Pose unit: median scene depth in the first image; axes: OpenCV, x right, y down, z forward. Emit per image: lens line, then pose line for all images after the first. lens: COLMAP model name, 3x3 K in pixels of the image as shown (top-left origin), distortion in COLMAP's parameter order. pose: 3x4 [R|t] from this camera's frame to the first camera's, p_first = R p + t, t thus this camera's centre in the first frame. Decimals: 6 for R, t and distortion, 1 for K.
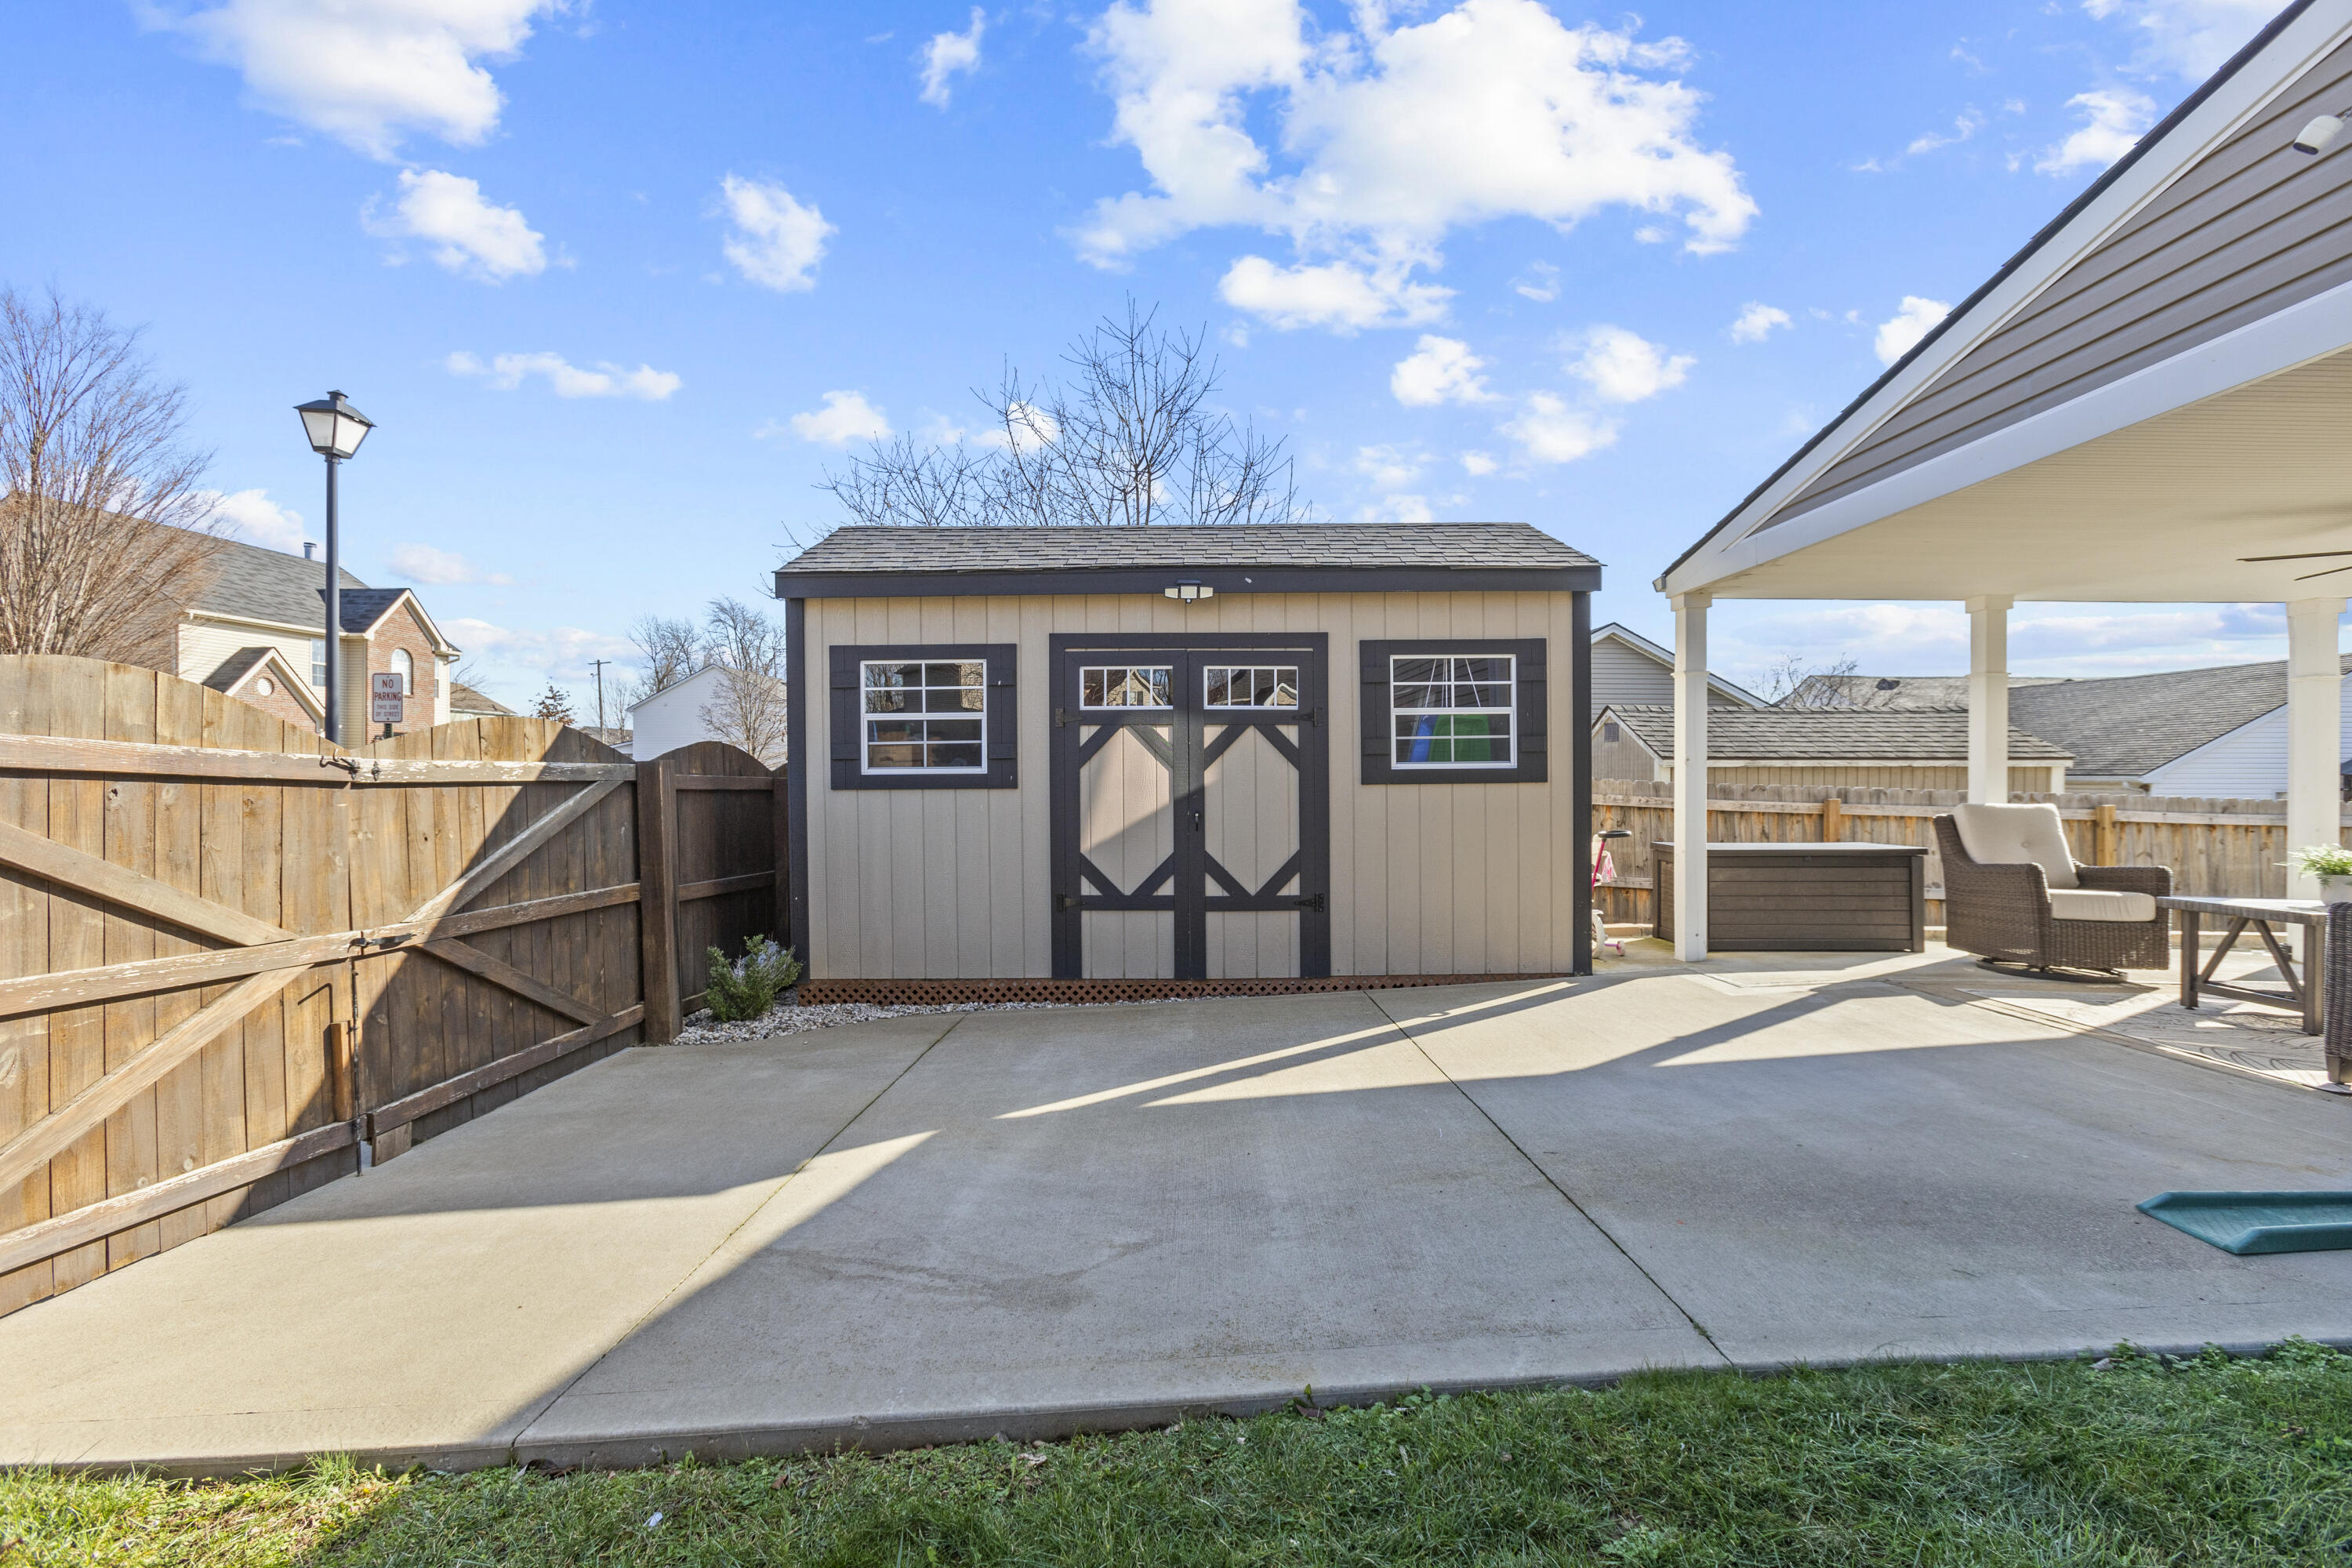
lens RADIAL K [[1034.7, 0, 1181.8], [0, 1034.7, 786.9], [0, 0, 1]] dist [-0.000269, -0.000016]
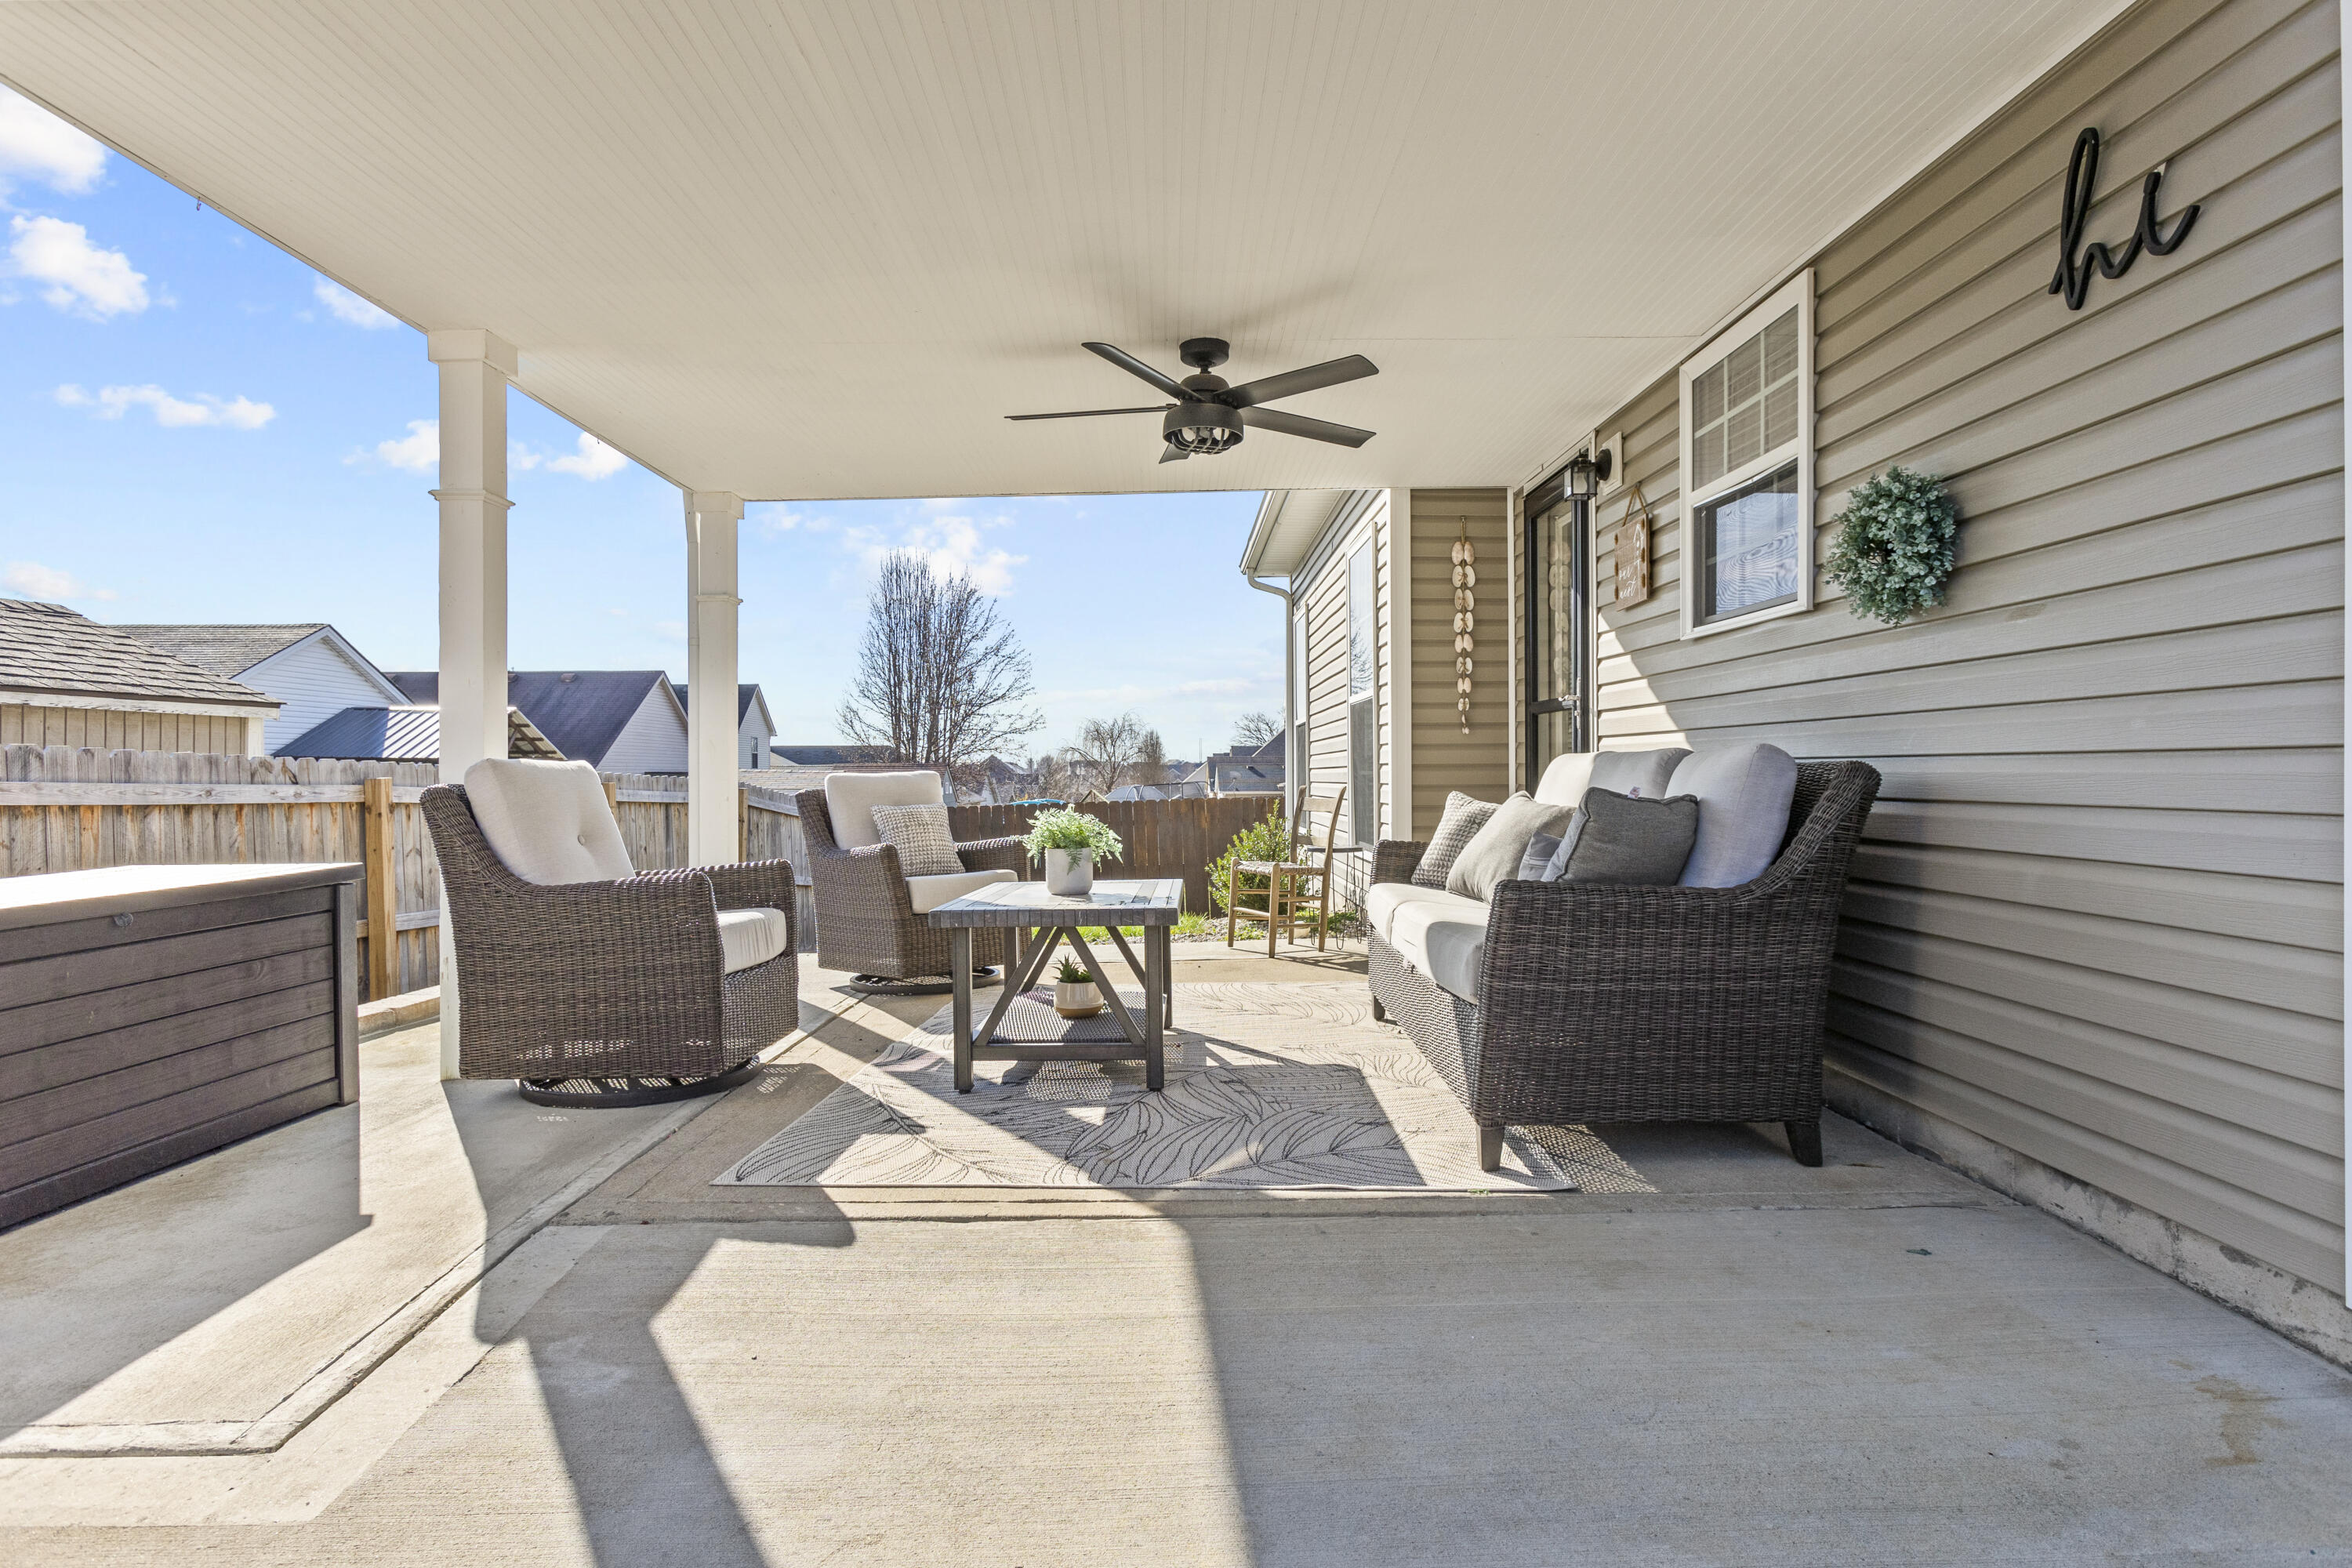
lens RADIAL K [[1231.5, 0, 1174.0], [0, 1231.5, 779.2], [0, 0, 1]] dist [-0.000967, -0.000171]
pose [[0.022642, -0.009389, 0.999700, 0.198706], [0.010683, 0.999901, 0.009149, 0.021588], [-0.999687, 0.010473, 0.022740, 0.632059]]
